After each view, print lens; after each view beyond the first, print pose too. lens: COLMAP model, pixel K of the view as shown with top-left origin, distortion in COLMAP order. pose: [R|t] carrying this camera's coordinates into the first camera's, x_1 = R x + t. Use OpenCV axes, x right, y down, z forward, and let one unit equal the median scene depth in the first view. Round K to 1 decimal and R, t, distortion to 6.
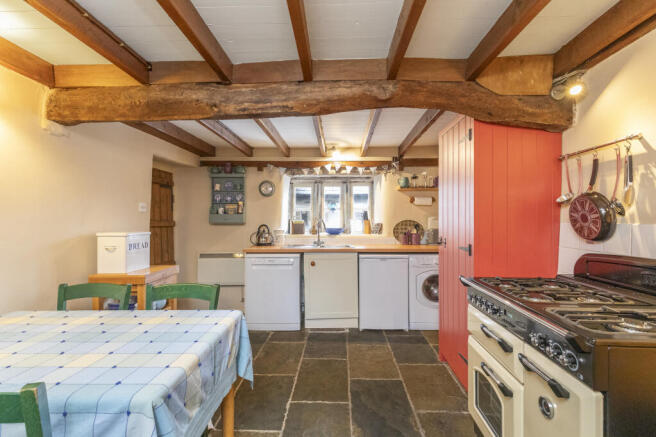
lens RADIAL K [[295.0, 0, 329.2], [0, 295.0, 217.7], [0, 0, 1]] dist [0.012867, -0.001922]
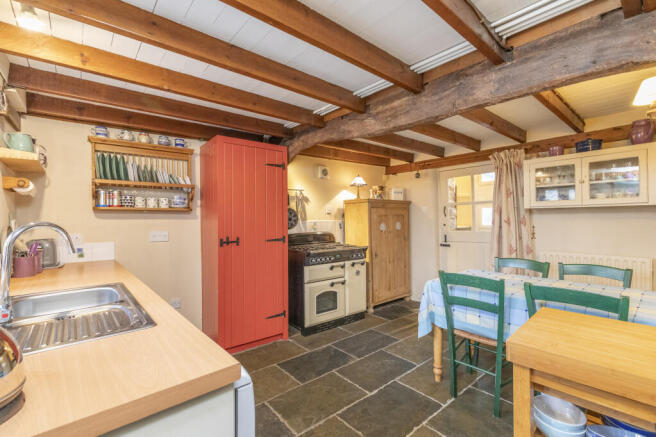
lens RADIAL K [[295.0, 0, 328.2], [0, 295.0, 217.6], [0, 0, 1]] dist [0.012867, -0.001922]
pose [[-0.665441, 0.008840, 0.746398, -0.811384], [0.012243, 0.999925, -0.000928, -0.002869], [-0.746350, 0.008520, -0.665499, 1.778781]]
